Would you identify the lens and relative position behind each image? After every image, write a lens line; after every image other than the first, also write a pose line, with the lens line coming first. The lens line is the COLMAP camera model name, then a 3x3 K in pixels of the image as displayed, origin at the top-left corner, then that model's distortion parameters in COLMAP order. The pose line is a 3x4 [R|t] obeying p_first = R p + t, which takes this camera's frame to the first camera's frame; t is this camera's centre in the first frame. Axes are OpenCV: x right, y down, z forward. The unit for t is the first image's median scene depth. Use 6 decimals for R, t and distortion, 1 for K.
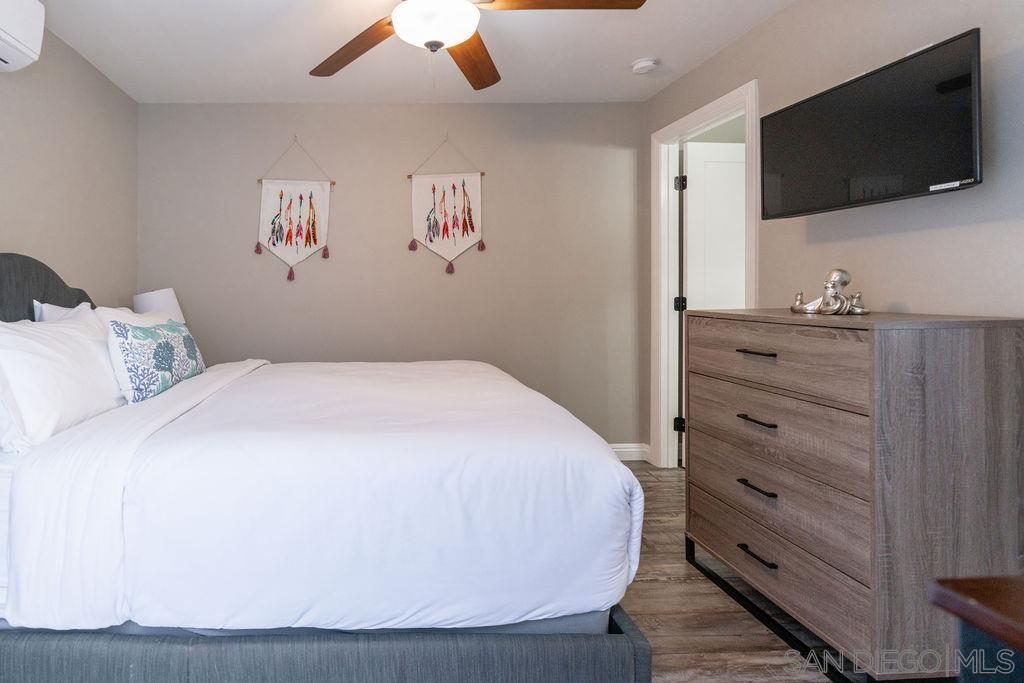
lens RADIAL K [[502.5, 0, 512.4], [0, 502.5, 335.4], [0, 0, 1]] dist [-0.011199, 0.003017]
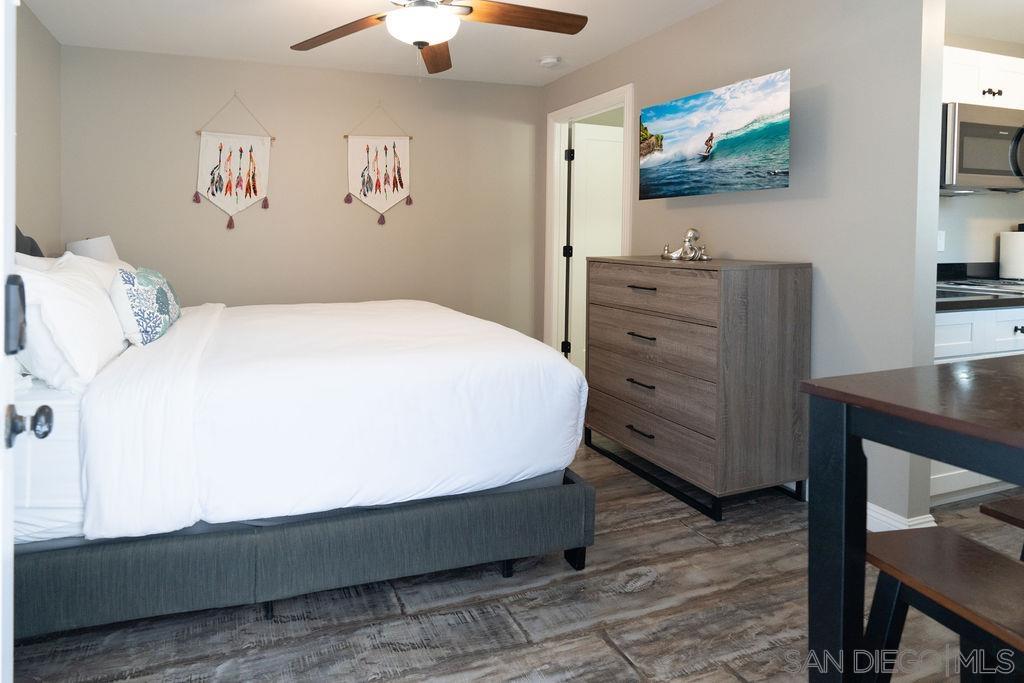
lens RADIAL K [[455.7, 0, 509.6], [0, 455.7, 299.2], [0, 0, 1]] dist [-0.009322, 0.002425]
pose [[0.964884, -0.025753, 0.261412, -0.178446], [0.013583, 0.998743, 0.048258, 0.000049], [-0.262326, -0.043012, 0.964020, -0.117355]]
